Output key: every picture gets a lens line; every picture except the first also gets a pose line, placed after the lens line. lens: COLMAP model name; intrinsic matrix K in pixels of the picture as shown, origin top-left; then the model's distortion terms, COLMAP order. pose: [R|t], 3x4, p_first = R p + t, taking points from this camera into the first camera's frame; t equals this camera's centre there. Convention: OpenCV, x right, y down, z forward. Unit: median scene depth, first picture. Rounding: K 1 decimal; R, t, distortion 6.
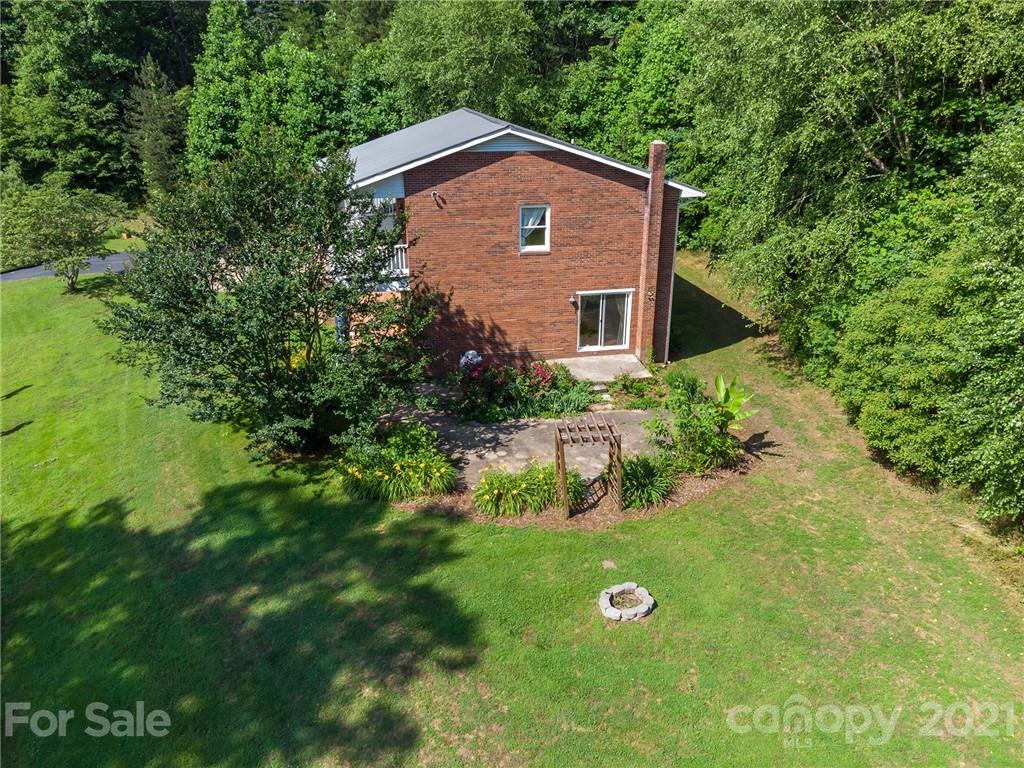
lens RADIAL K [[769.0, 0, 513.1], [0, 769.0, 409.0], [0, 0, 1]] dist [0.030841, -0.002532]
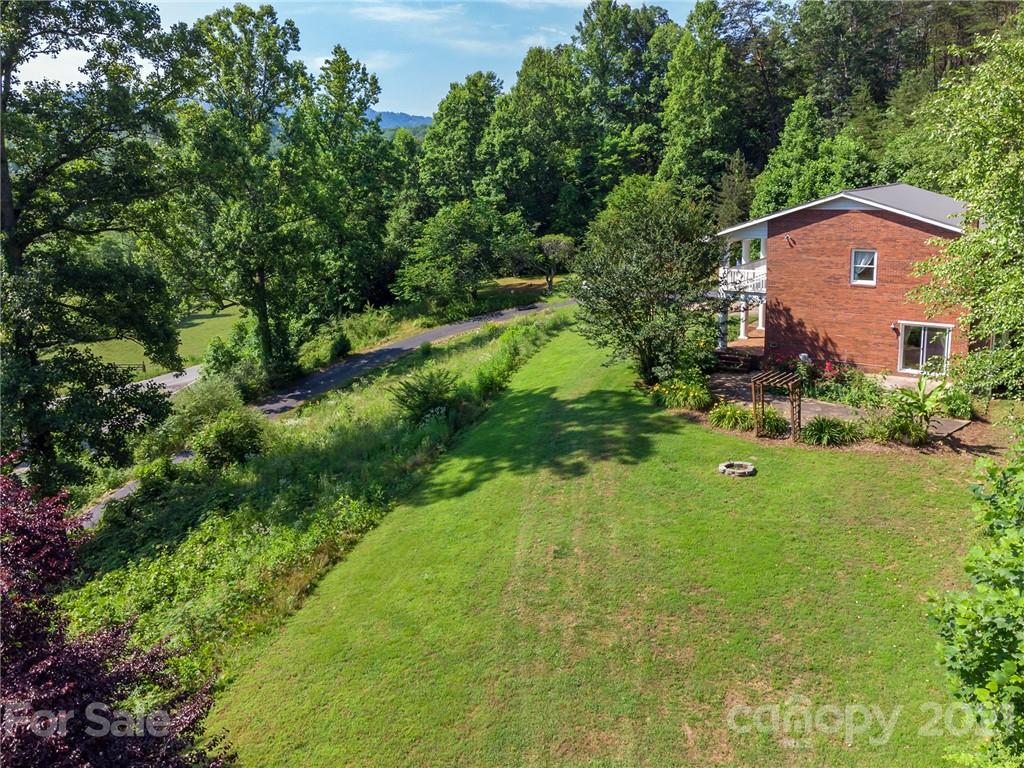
lens RADIAL K [[745.4, 0, 512.0], [0, 745.4, 384.0], [0, 0, 1]] dist [0.005082, 0.001699]
pose [[0.710442, 0.181936, -0.679832, 0.474773], [-0.261755, 0.965013, -0.015284, 0.128666], [0.653266, 0.188808, 0.733209, -0.278813]]
